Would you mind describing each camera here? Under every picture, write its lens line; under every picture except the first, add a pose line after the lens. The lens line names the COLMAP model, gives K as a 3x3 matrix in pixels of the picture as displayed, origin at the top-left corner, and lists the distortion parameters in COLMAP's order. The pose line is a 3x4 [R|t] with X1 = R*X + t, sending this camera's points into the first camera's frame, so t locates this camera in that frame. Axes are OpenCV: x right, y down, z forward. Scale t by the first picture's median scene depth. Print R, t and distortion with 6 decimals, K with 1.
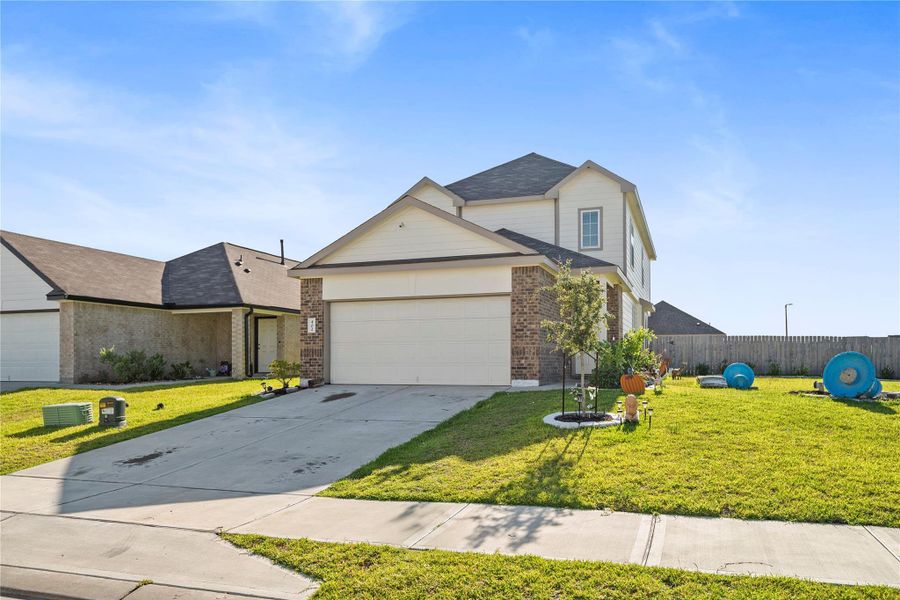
lens RADIAL K [[436.3, 0, 449.0], [0, 436.3, 287.1], [0, 0, 1]] dist [0.000332, -0.000122]
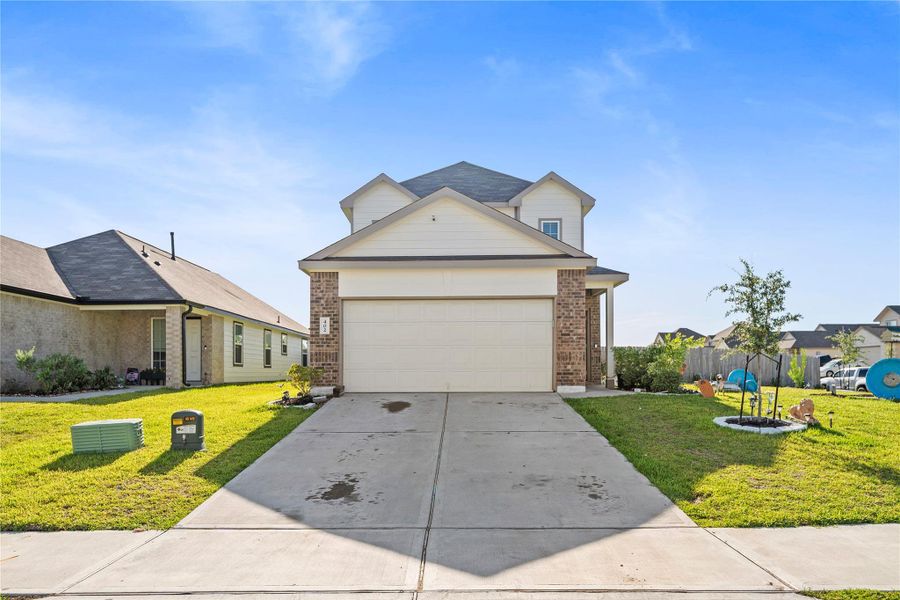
lens RADIAL K [[440.3, 0, 450.0], [0, 440.3, 300.0], [0, 0, 1]] dist [-0.011947, 0.000296]
pose [[0.975861, 0.034253, 0.215689, -0.260017], [-0.036772, 0.999294, 0.007674, 0.020268], [-0.215274, -0.015420, 0.976432, 0.088055]]
